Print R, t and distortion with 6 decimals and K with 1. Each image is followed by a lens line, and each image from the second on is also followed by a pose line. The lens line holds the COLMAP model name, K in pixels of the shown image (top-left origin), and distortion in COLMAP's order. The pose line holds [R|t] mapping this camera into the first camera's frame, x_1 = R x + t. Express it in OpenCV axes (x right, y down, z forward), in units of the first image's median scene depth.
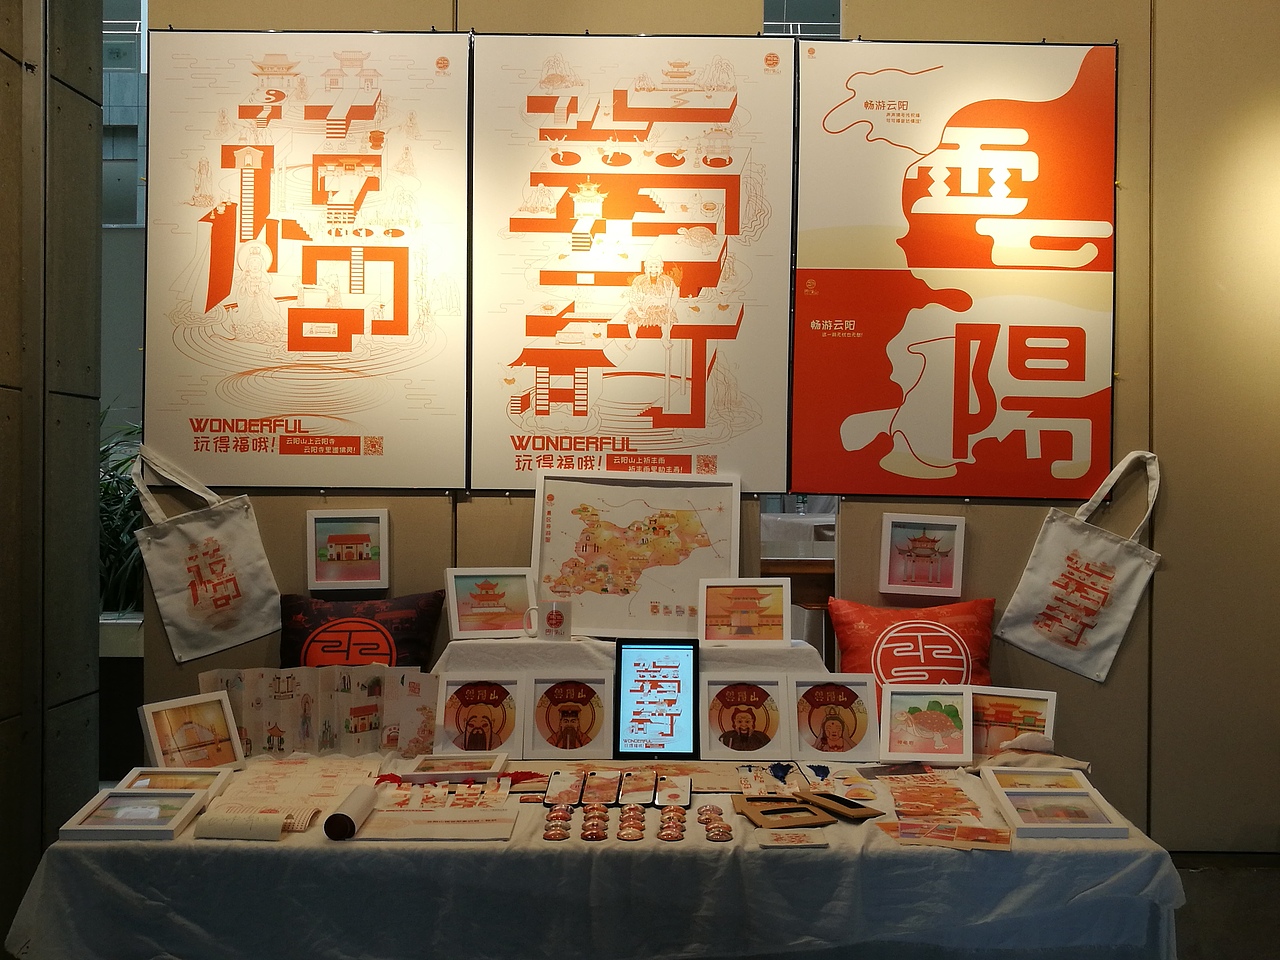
lens RADIAL K [[1292.9, 0, 640.0], [0, 1292.9, 480.0], [0, 0, 1]] dist [0.222267, -0.927263]
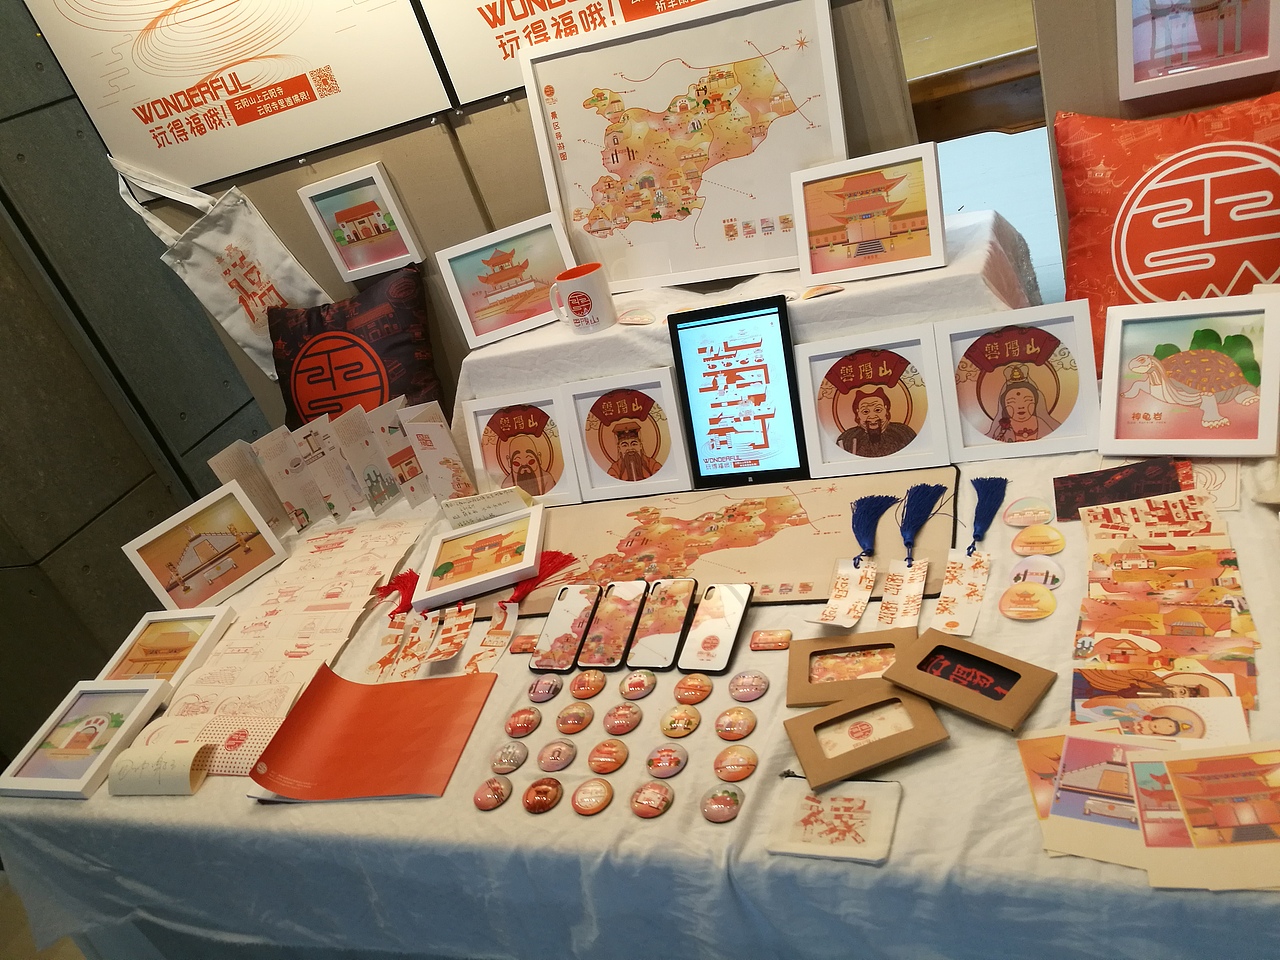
lens RADIAL K [[998.1, 0, 640.0], [0, 998.1, 480.0], [0, 0, 1]] dist [0.035302, -0.064223]
pose [[0.898019, -0.104809, -0.427290, 0.165871], [0.319607, 0.822844, 0.469871, -0.050002], [0.302346, -0.558518, 0.772428, 0.507131]]
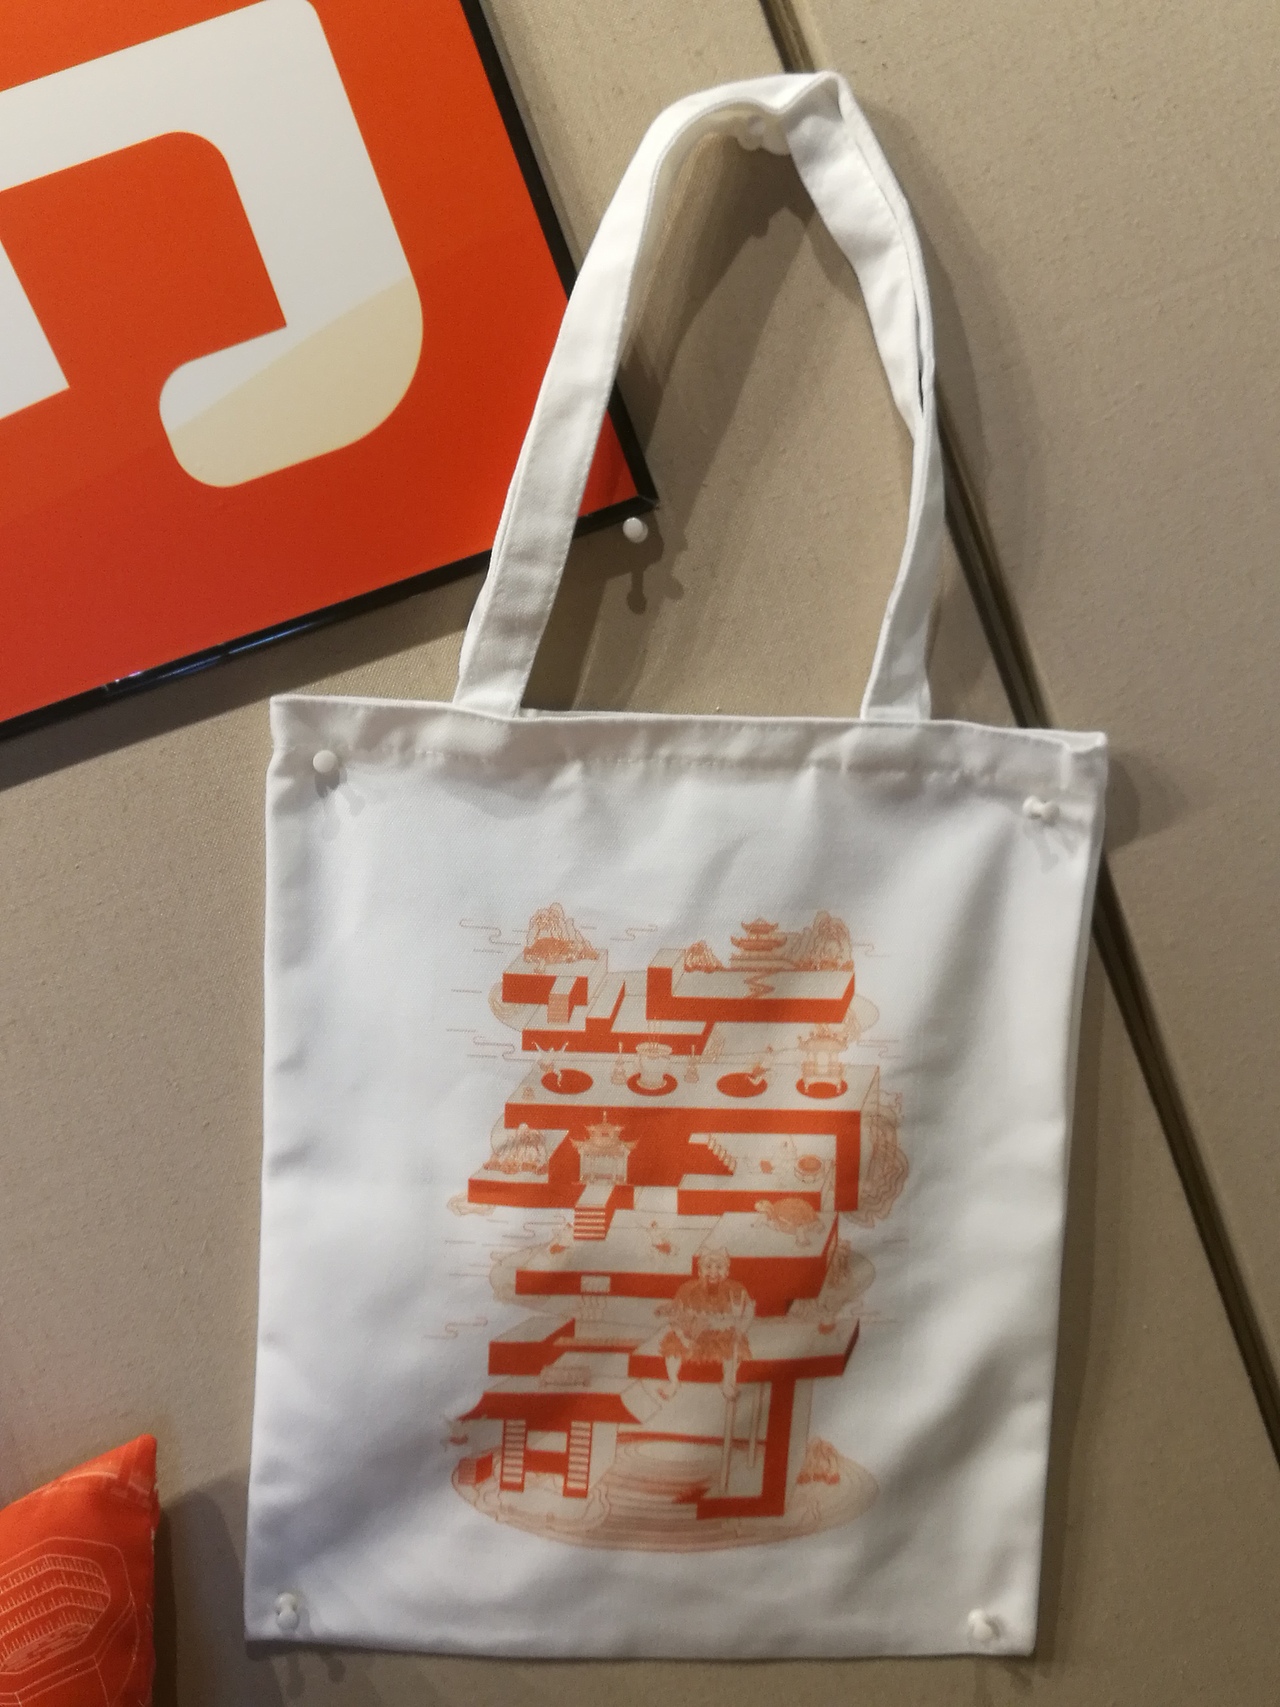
lens RADIAL K [[1724.2, 0, 640.0], [0, 1724.2, 853.5], [0, 0, 1]] dist [0.222267, -0.927263]
pose [[0.931066, -0.362264, 0.043373, 0.337327], [0.356211, 0.928288, 0.106746, 0.030536], [-0.078933, -0.083938, 0.993340, 0.812386]]
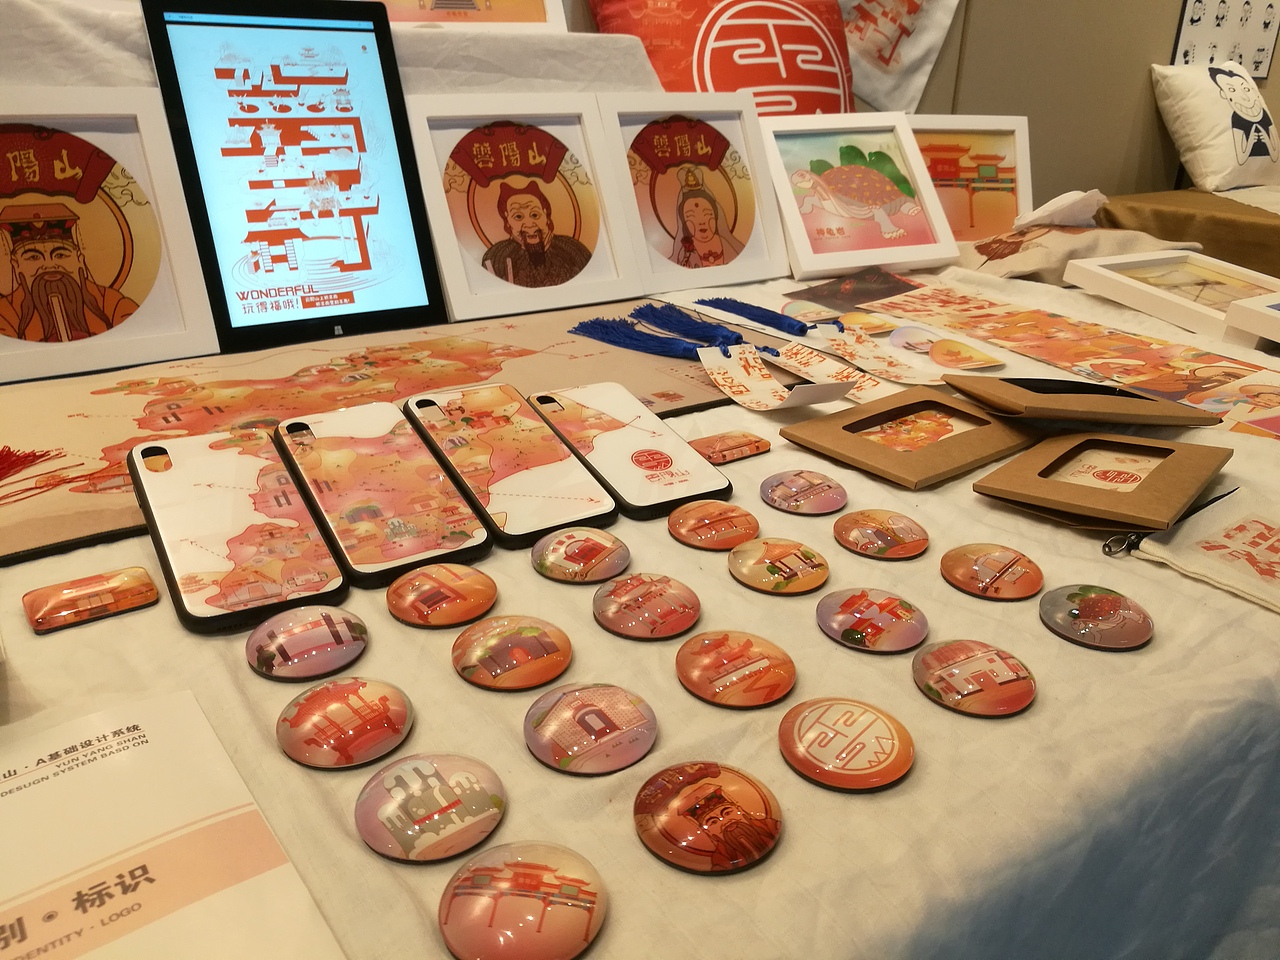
lens RADIAL K [[1014.9, 0, 631.7], [0, 1014.9, 475.5], [0, 0, 1]] dist [-0.035750, 0.065576]
pose [[0.811527, -0.211151, 0.544830, -0.075200], [-0.019387, 0.922181, 0.386272, 0.123467], [-0.583994, -0.324033, 0.744281, 0.645918]]
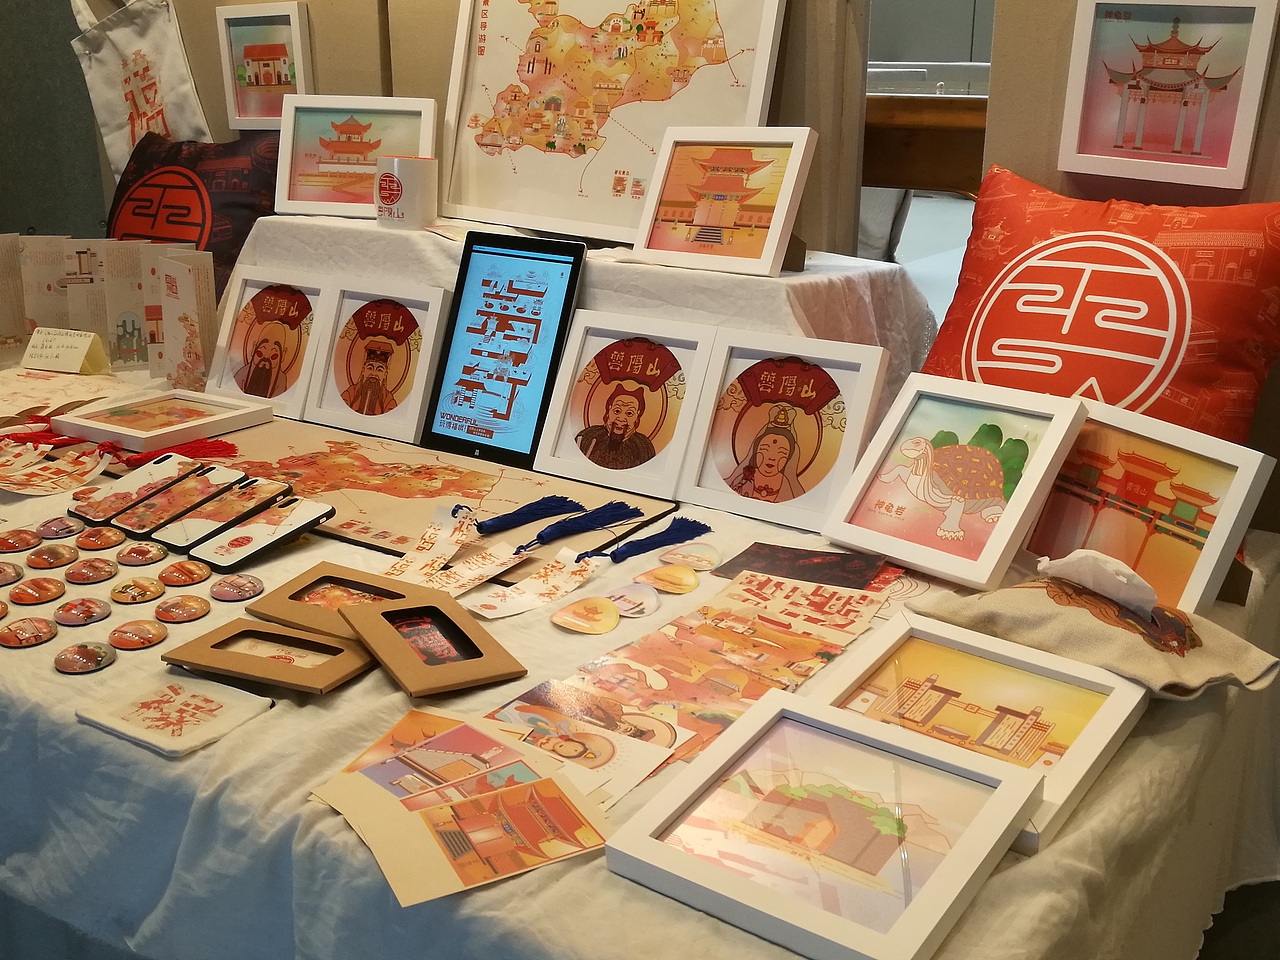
lens RADIAL K [[1297.6, 0, 640.0], [0, 1297.6, 480.0], [0, 0, 1]] dist [0.188597, -0.705632]
pose [[0.827032, 0.170470, -0.535685, 0.326385], [0.001395, 0.952288, 0.305199, 0.049559], [0.562154, -0.253157, 0.787334, 0.535120]]
